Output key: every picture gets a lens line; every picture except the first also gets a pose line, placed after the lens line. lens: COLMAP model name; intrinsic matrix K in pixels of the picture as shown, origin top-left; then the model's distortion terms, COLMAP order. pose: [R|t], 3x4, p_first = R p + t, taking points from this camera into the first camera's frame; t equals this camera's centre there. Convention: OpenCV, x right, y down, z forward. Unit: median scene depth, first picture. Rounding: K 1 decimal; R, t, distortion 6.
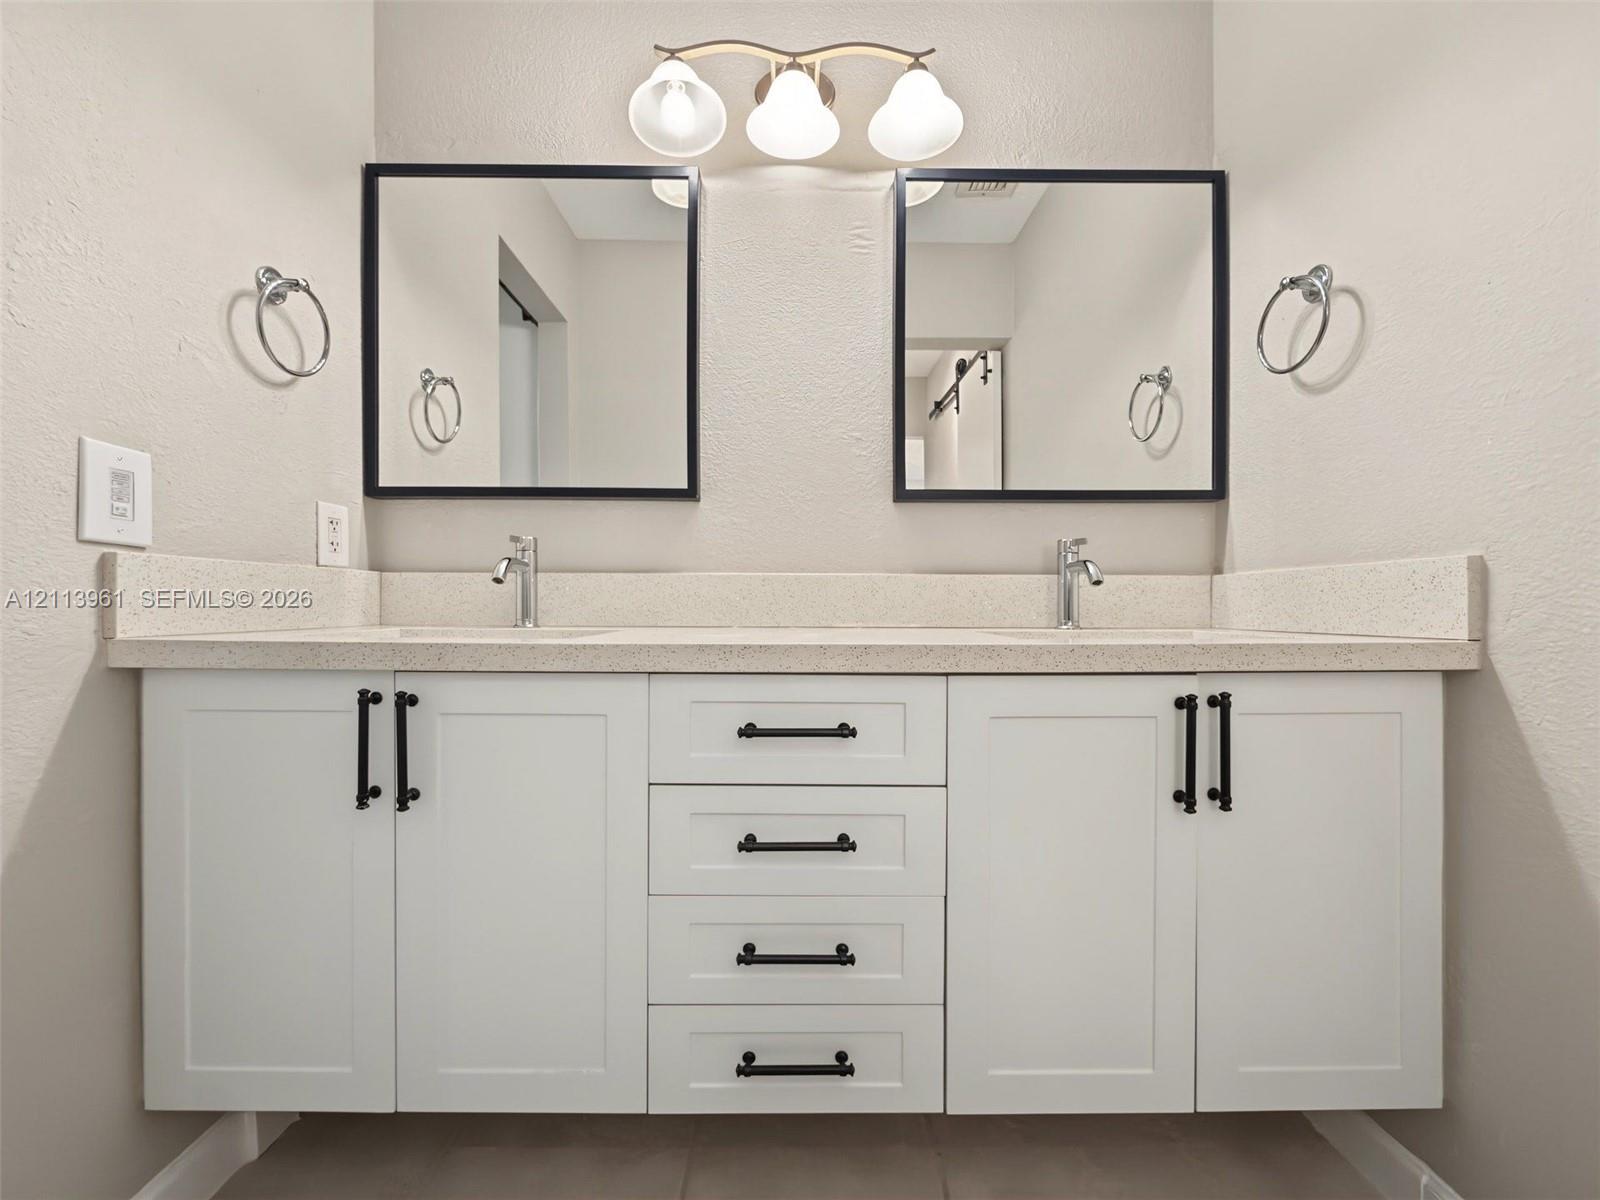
lens RADIAL K [[658.9, 0, 802.0], [0, 658.9, 607.7], [0, 0, 1]] dist [0.001506, 0.000342]
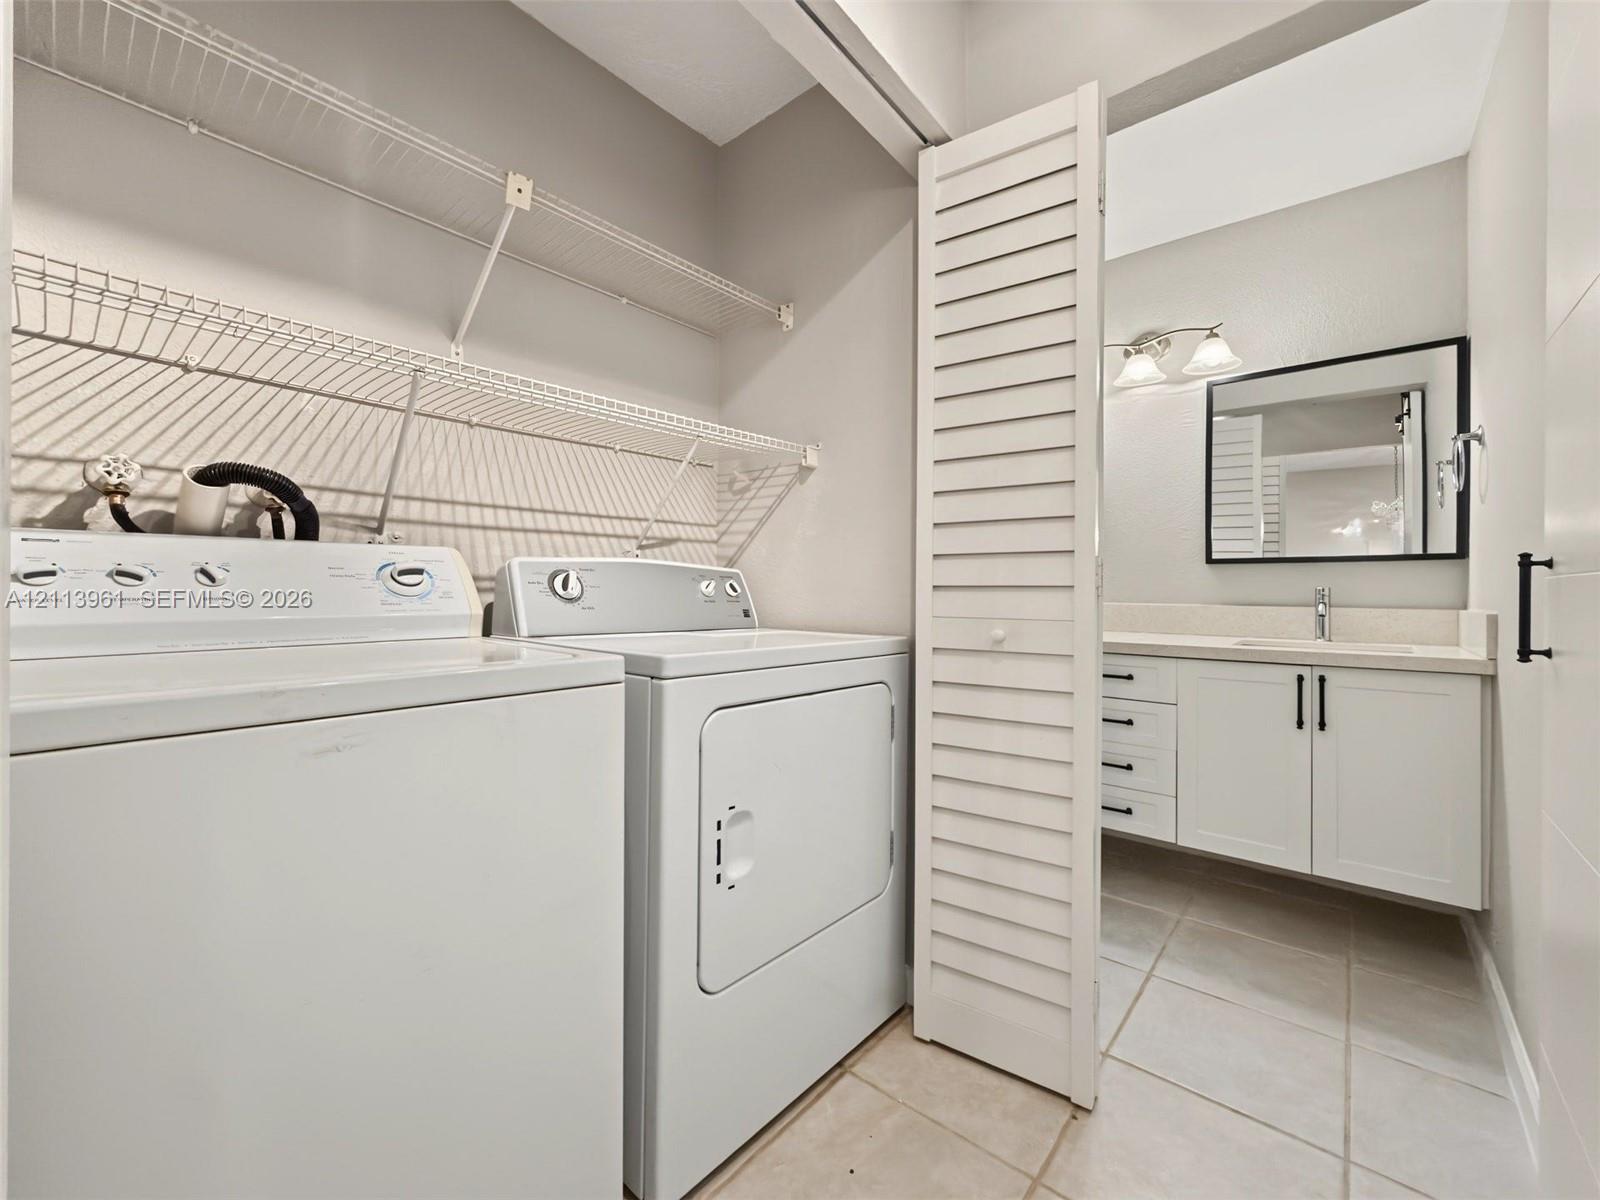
lens RADIAL K [[648.6, 0, 803.7], [0, 648.6, 589.1], [0, 0, 1]] dist [-0.001438, -0.000166]
pose [[0.756717, 0.003162, -0.653735, 0.505875], [-0.006332, 0.999977, -0.002493, -0.091334], [0.653712, 0.006026, 0.756719, -1.146463]]
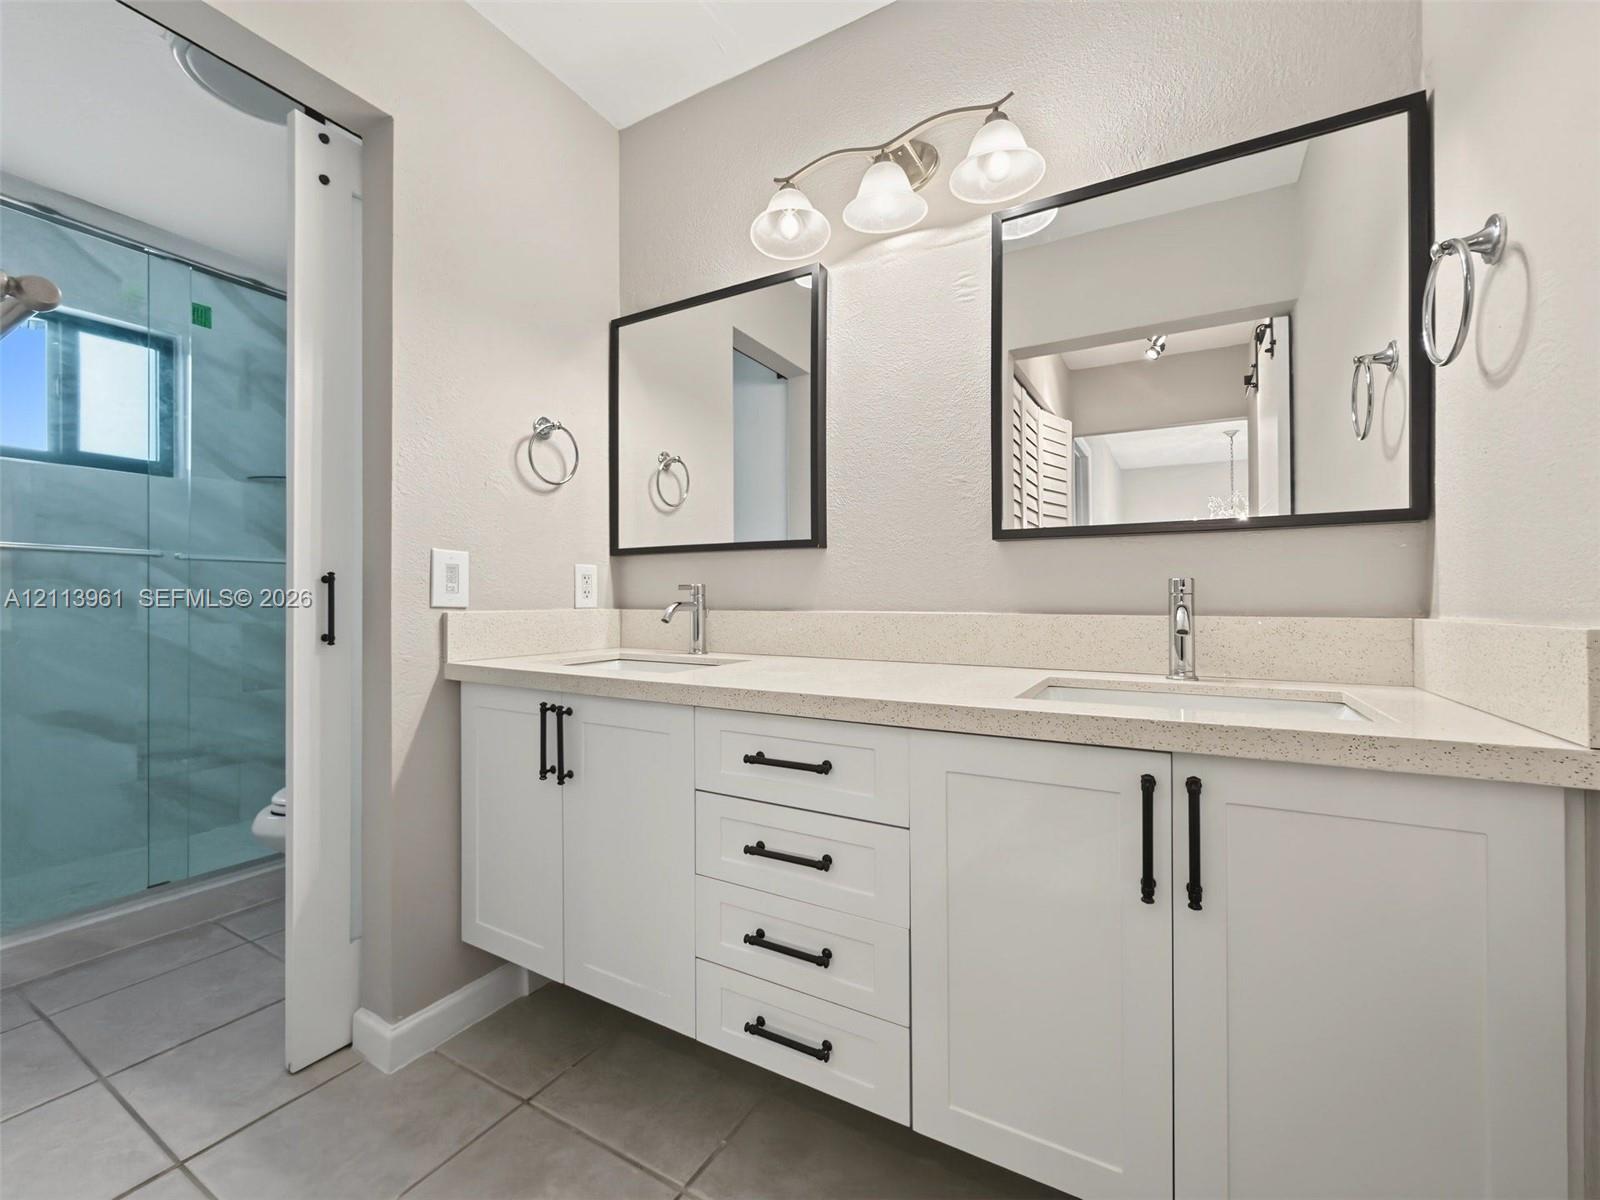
lens RADIAL K [[671.3, 0, 800.0], [0, 671.3, 600.0], [0, 0, 1]] dist [0.000004, -0.001265]
pose [[0.865347, -0.002077, -0.501168, 0.433134], [0.000354, 0.999994, -0.003534, -0.074546], [0.501172, 0.002881, 0.865343, -0.040755]]
